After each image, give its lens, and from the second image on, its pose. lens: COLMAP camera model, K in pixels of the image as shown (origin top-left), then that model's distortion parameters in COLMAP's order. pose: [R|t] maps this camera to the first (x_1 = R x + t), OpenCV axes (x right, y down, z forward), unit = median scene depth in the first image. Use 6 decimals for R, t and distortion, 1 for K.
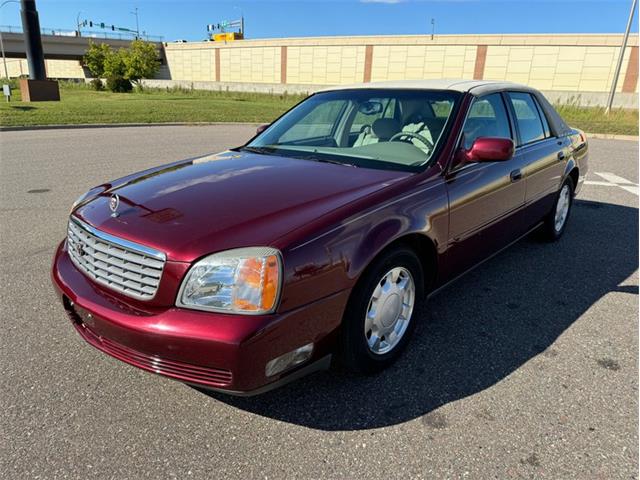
lens RADIAL K [[459.5, 0, 324.2], [0, 459.5, 240.3], [0, 0, 1]] dist [0.007241, -0.027329]
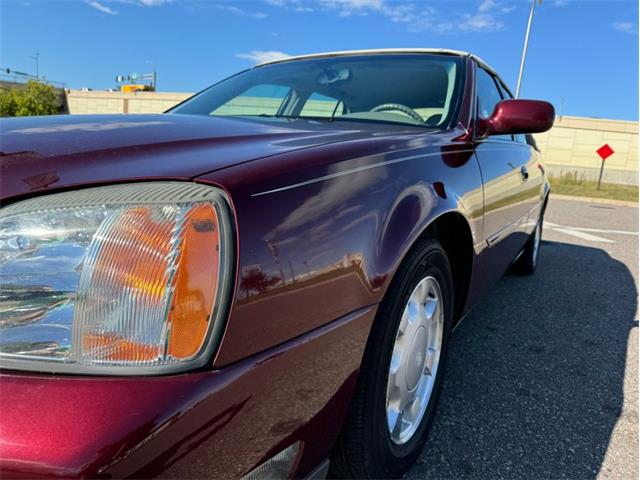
lens RADIAL K [[459.5, 0, 329.5], [0, 459.5, 238.5], [0, 0, 1]] dist [0.007241, -0.027329]
pose [[0.979815, 0.014247, 0.199396, -0.065283], [0.012147, 0.991371, -0.130523, 0.081350], [-0.199535, 0.130310, 0.971187, 0.462042]]
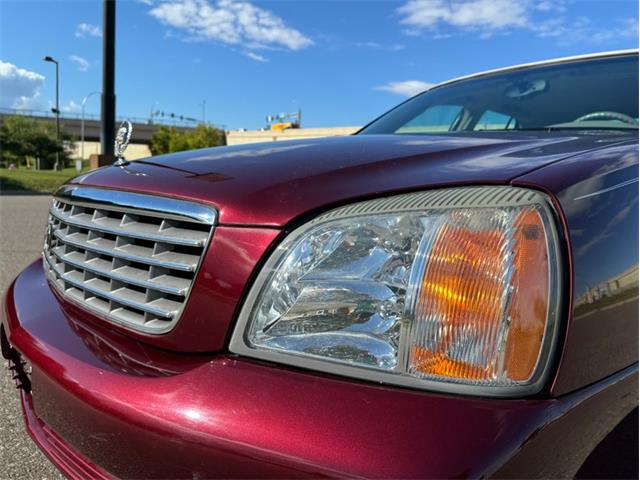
lens RADIAL K [[459.5, 0, 318.5], [0, 459.5, 241.3], [0, 0, 1]] dist [0.007241, -0.027329]
pose [[0.993263, 0.033827, -0.110837, -0.166293], [-0.053315, 0.982603, -0.177900, 0.090916], [0.102891, 0.182611, 0.977787, 0.491926]]
